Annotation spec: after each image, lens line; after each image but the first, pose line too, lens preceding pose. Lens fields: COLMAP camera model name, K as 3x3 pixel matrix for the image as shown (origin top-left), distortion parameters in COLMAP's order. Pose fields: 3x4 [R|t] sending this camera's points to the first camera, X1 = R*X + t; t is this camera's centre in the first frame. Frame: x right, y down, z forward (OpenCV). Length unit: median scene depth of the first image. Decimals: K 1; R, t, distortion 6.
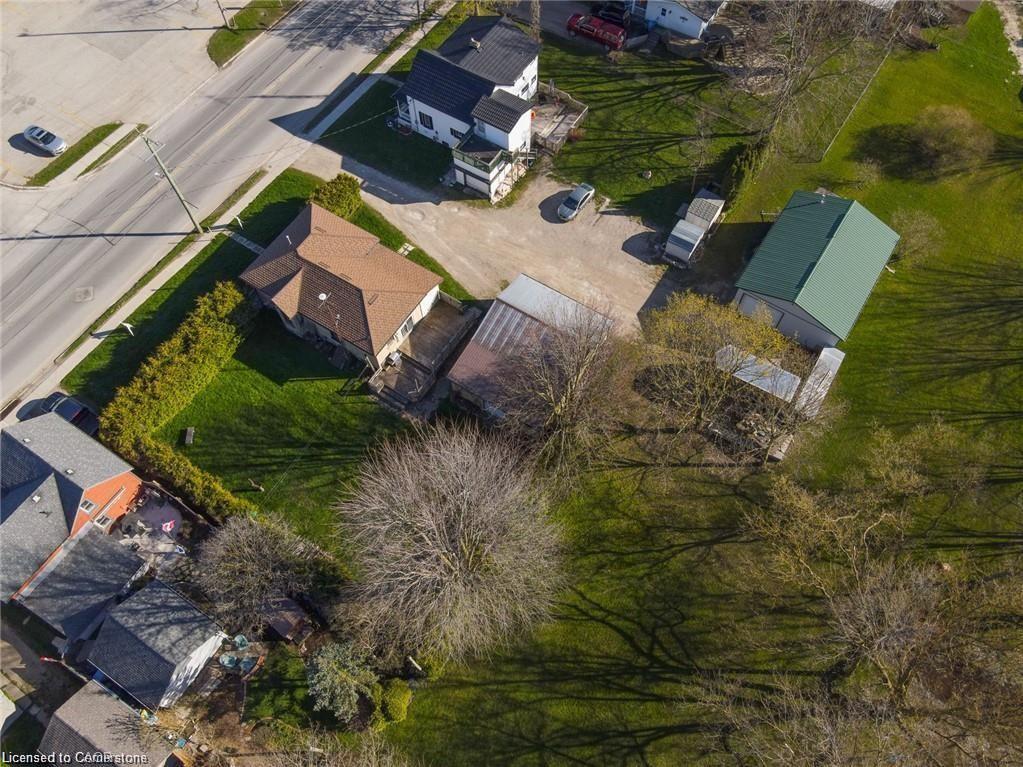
lens RADIAL K [[751.0, 0, 515.0], [0, 751.0, 381.5], [0, 0, 1]] dist [-0.001790, 0.021583]
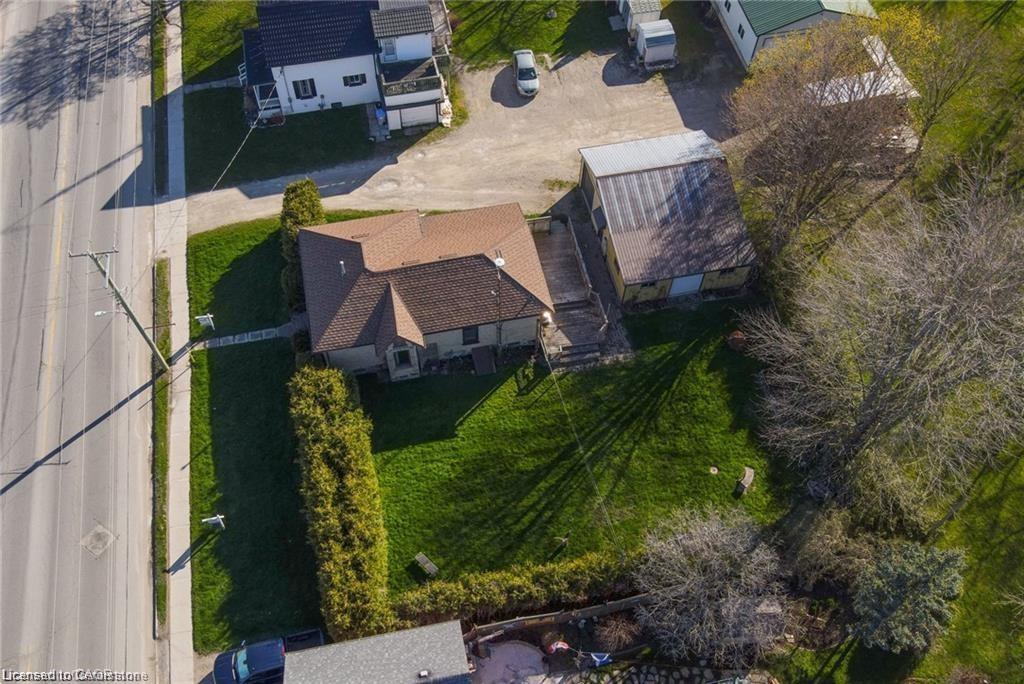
lens RADIAL K [[869.3, 0, 480.5], [0, 869.3, 357.9], [0, 0, 1]] dist [-0.011764, 0.044807]
pose [[0.721109, -0.590788, 0.361900, -0.518291], [0.615358, 0.786166, 0.057246, -0.081589], [-0.318334, 0.181417, 0.930457, 0.192277]]
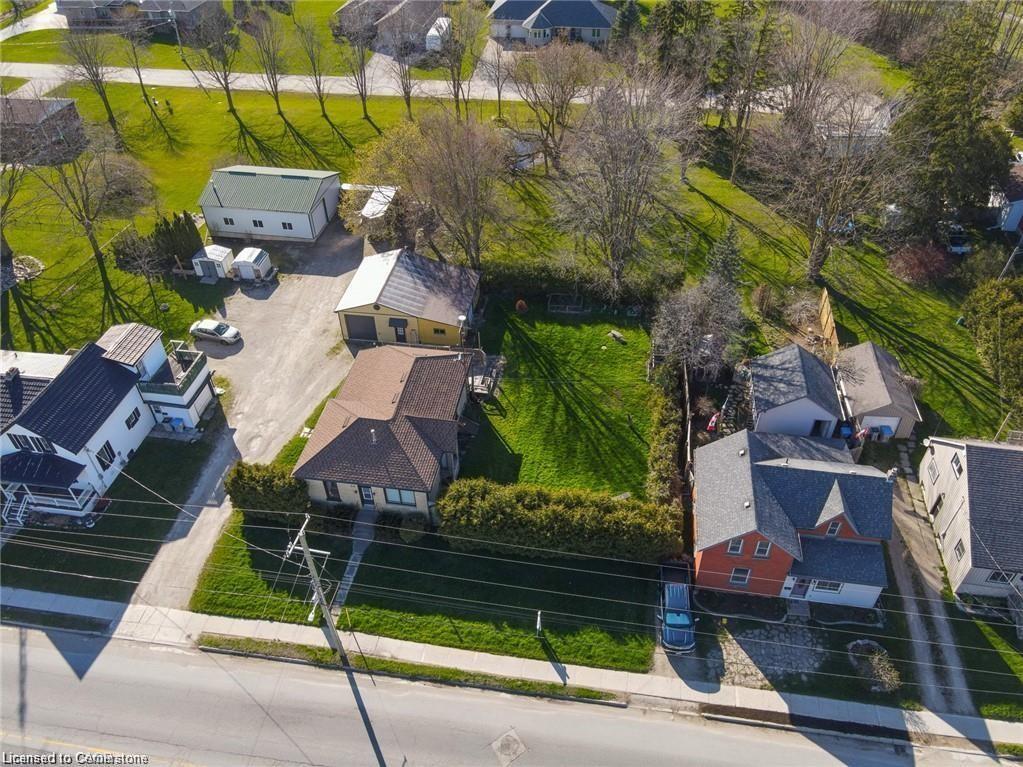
lens RADIAL K [[751.0, 0, 515.6], [0, 751.0, 381.7], [0, 0, 1]] dist [-0.001790, 0.021583]
pose [[-0.403651, -0.591957, 0.697605, -0.828669], [0.817831, 0.108358, 0.565165, -0.489328], [-0.410144, 0.798652, 0.440382, 0.500498]]
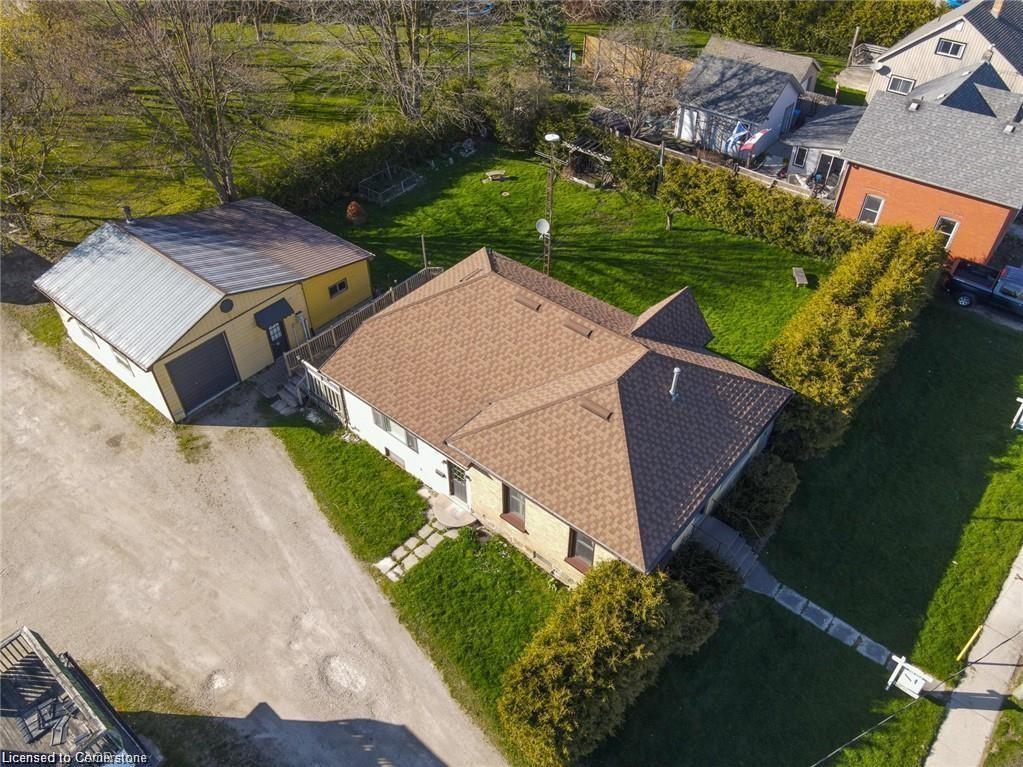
lens RADIAL K [[751.0, 0, 515.8], [0, 751.0, 382.9], [0, 0, 1]] dist [-0.001790, 0.021583]
pose [[-0.991957, -0.076762, 0.100647, -0.242054], [0.116866, -0.249932, 0.961185, -0.522934], [-0.048627, 0.965216, 0.256893, 0.845797]]
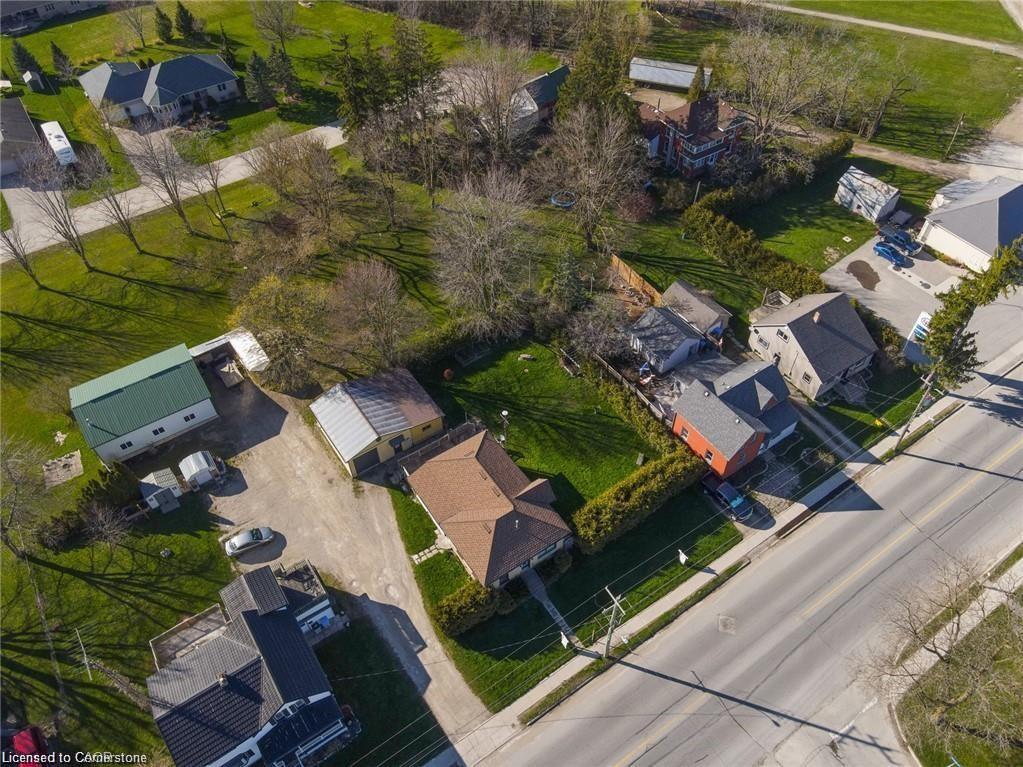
lens RADIAL K [[751.0, 0, 515.7], [0, 751.0, 383.9], [0, 0, 1]] dist [-0.001790, 0.021583]
pose [[-0.919809, -0.281424, 0.273408, -0.500848], [0.356837, -0.310246, 0.881144, -1.003954], [-0.163151, 0.908046, 0.385790, 0.374033]]
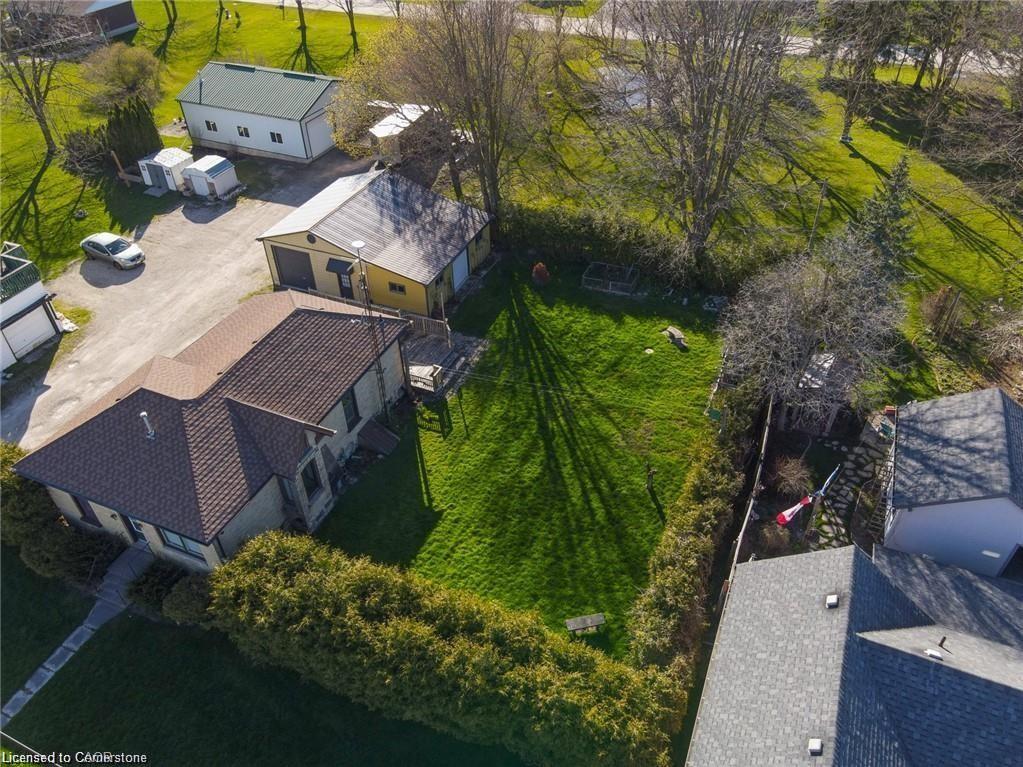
lens RADIAL K [[751.0, 0, 514.6], [0, 751.0, 383.8], [0, 0, 1]] dist [-0.001790, 0.021583]
pose [[-0.164417, -0.622287, 0.765328, -0.619556], [0.881244, 0.255905, 0.397395, -0.167196], [-0.443144, 0.739778, 0.506311, 0.614047]]
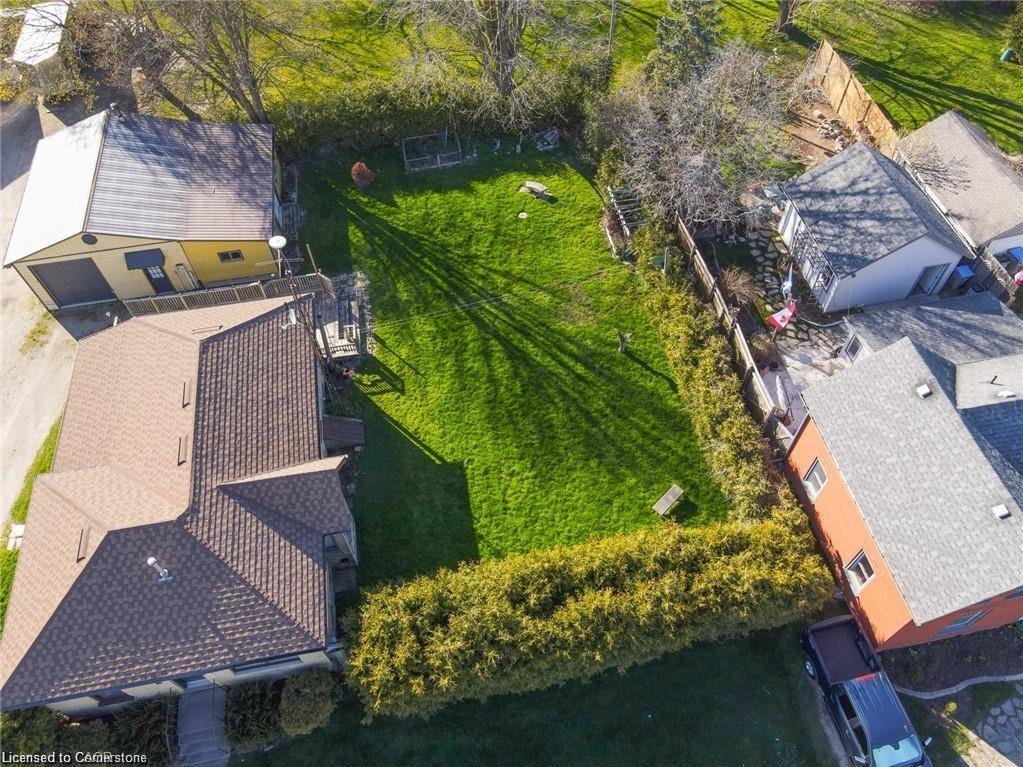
lens RADIAL K [[751.0, 0, 514.7], [0, 751.0, 382.5], [0, 0, 1]] dist [-0.001790, 0.021583]
pose [[-0.683871, -0.580415, 0.442084, -0.483117], [0.655943, -0.223796, 0.720870, -0.290485], [-0.319467, 0.782964, 0.533767, 0.646963]]
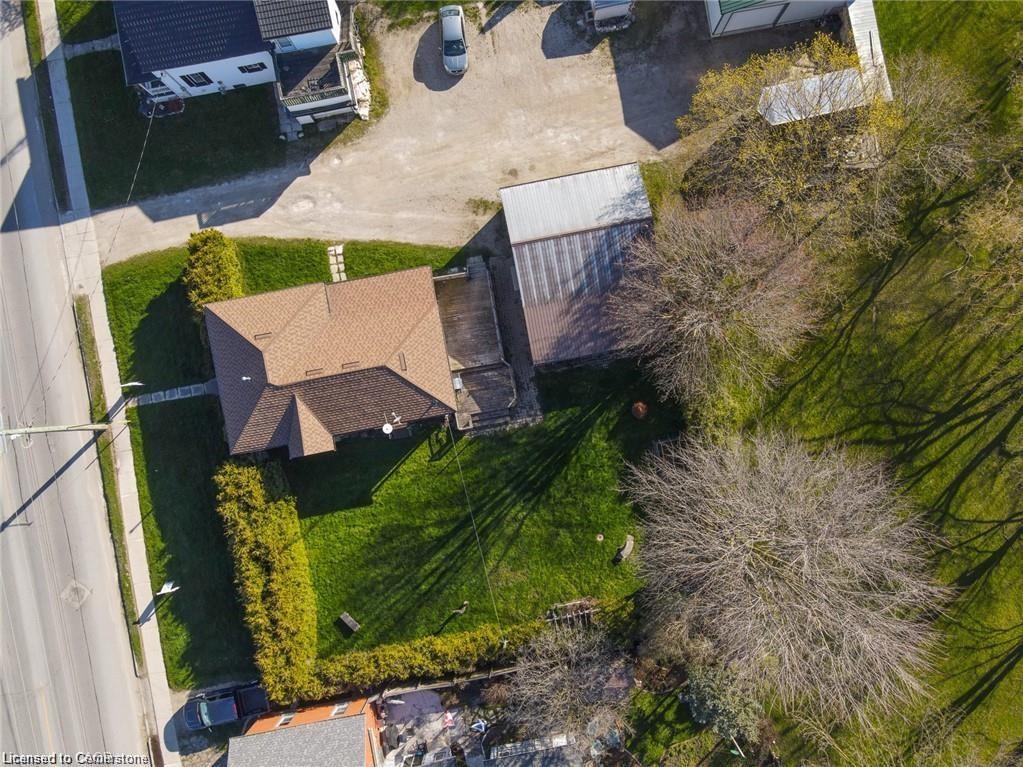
lens RADIAL K [[751.0, 0, 516.1], [0, 751.0, 381.2], [0, 0, 1]] dist [-0.001790, 0.021583]
pose [[0.727707, -0.685640, 0.018439, -0.119108], [0.608803, 0.658071, 0.443058, -0.325169], [-0.315913, -0.311191, 0.896303, 0.251819]]
